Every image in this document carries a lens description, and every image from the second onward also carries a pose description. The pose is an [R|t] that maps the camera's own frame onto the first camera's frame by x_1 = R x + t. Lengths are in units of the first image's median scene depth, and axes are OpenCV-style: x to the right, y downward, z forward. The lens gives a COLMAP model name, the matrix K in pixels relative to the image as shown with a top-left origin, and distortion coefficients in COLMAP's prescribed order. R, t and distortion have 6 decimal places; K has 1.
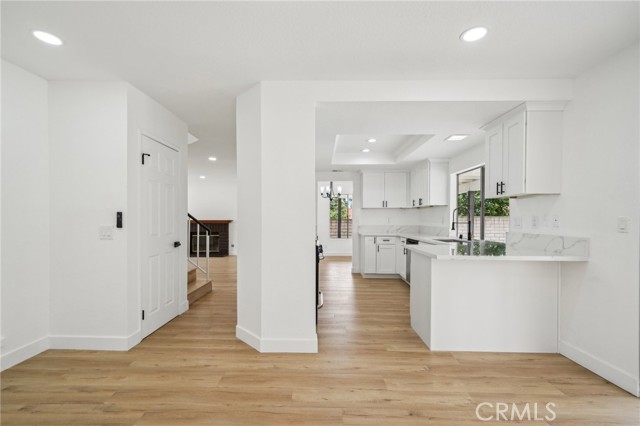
lens RADIAL K [[284.3, 0, 317.1], [0, 284.3, 222.3], [0, 0, 1]] dist [0.009270, -0.000668]
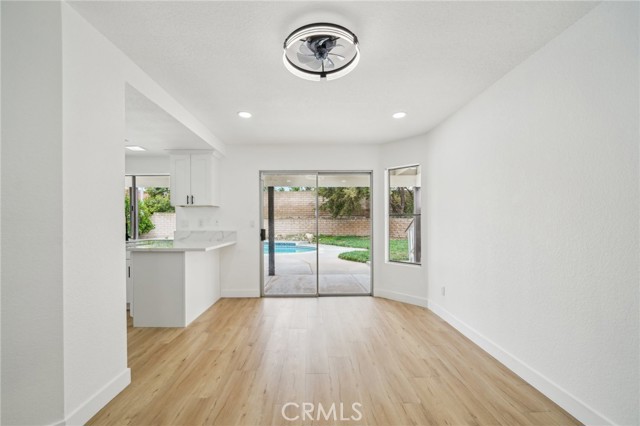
lens RADIAL K [[255.5, 0, 320.5], [0, 255.5, 222.2], [0, 0, 1]] dist [-0.008806, 0.000202]
pose [[-0.050793, -0.008161, 0.998676, -0.658543], [0.012808, 0.999879, 0.008822, -0.010125], [-0.998627, 0.013239, -0.050682, 0.409226]]
